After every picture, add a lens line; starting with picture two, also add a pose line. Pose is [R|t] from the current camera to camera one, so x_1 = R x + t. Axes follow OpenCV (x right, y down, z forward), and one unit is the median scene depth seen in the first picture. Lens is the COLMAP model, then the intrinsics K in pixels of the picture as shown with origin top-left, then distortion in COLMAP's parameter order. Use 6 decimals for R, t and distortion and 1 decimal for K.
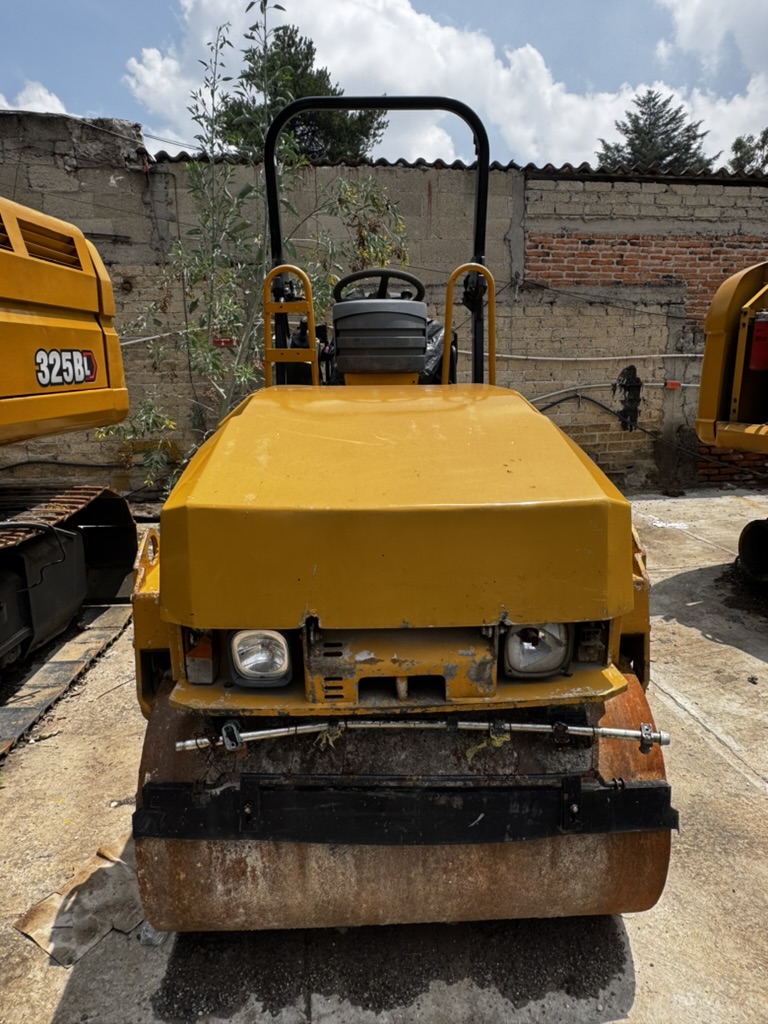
lens RADIAL K [[649.7, 0, 382.9], [0, 649.7, 510.3], [0, 0, 1]] dist [-0.001231, -0.001906]
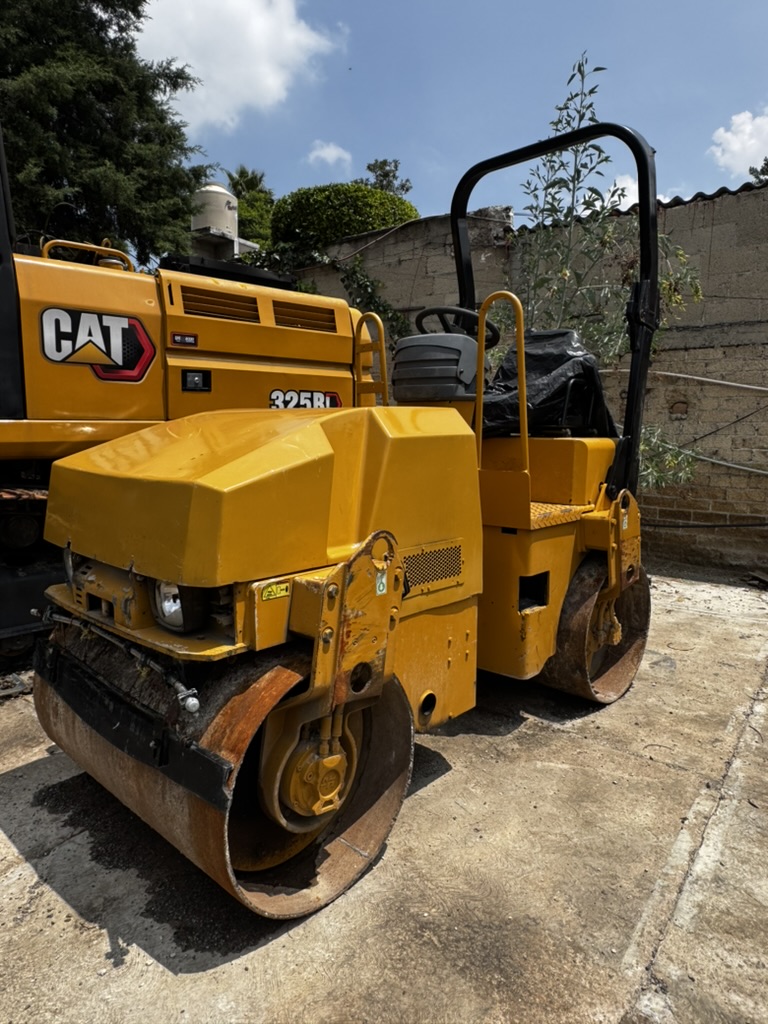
lens RADIAL K [[649.7, 0, 386.1], [0, 649.7, 513.6], [0, 0, 1]] dist [-0.001231, -0.001906]
pose [[0.707926, 0.111369, -0.697451, 0.421406], [-0.173372, 0.984678, -0.018743, 0.001004], [0.684677, 0.134187, 0.716387, 0.124816]]
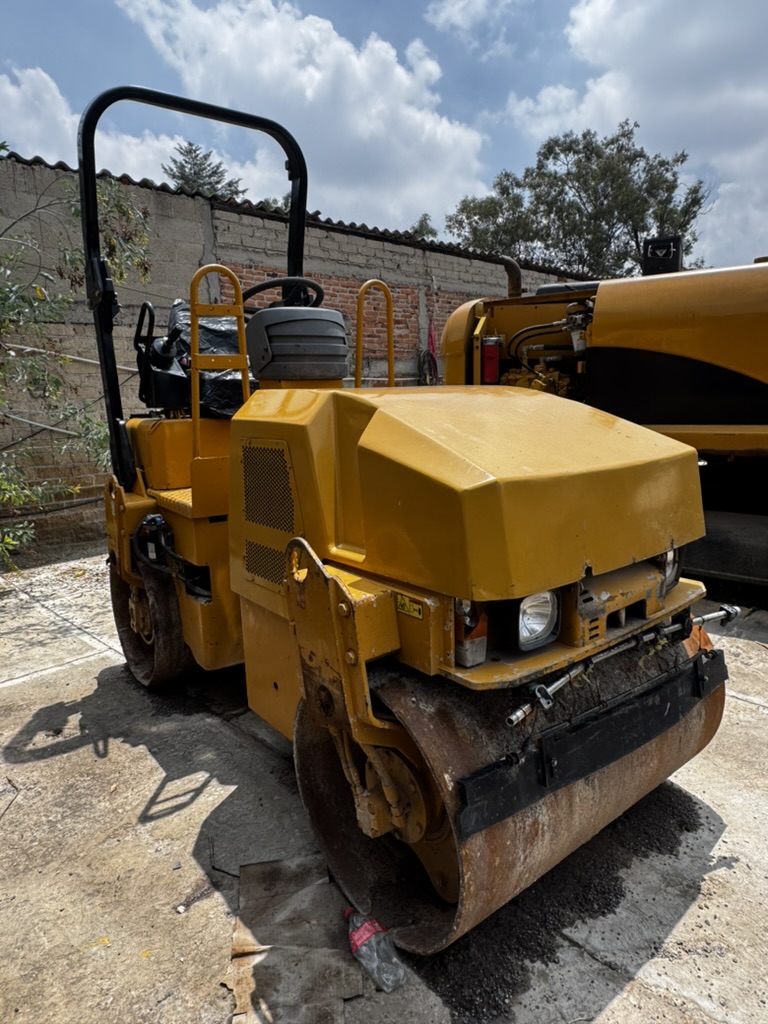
lens RADIAL K [[649.7, 0, 380.2], [0, 649.7, 513.7], [0, 0, 1]] dist [-0.001231, -0.001906]
pose [[0.801151, -0.126187, 0.585008, -0.309519], [0.154005, 0.988068, 0.002222, 0.004020], [-0.578307, 0.088314, 0.811025, 0.083025]]
